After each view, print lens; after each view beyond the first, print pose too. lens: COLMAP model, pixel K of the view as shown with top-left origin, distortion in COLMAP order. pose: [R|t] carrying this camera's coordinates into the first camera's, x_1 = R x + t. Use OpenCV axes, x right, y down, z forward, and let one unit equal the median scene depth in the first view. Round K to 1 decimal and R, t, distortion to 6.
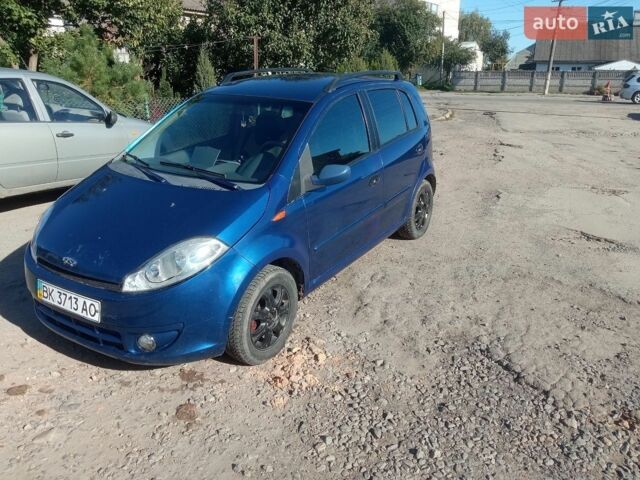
lens RADIAL K [[516.4, 0, 320.0], [0, 516.4, 240.0], [0, 0, 1]] dist [0.006428, -0.007662]
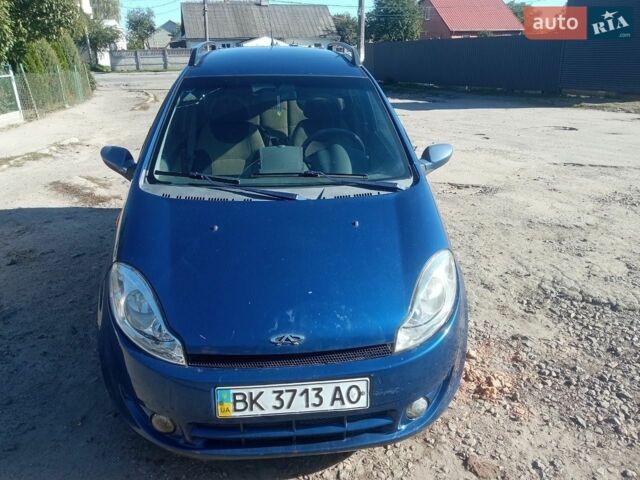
lens RADIAL K [[516.4, 0, 320.0], [0, 516.4, 240.0], [0, 0, 1]] dist [0.006428, -0.007662]
pose [[0.801076, -0.229242, 0.552925, -0.687867], [0.209083, 0.972733, 0.100374, -0.120415], [-0.560858, 0.035200, 0.827163, 0.385118]]
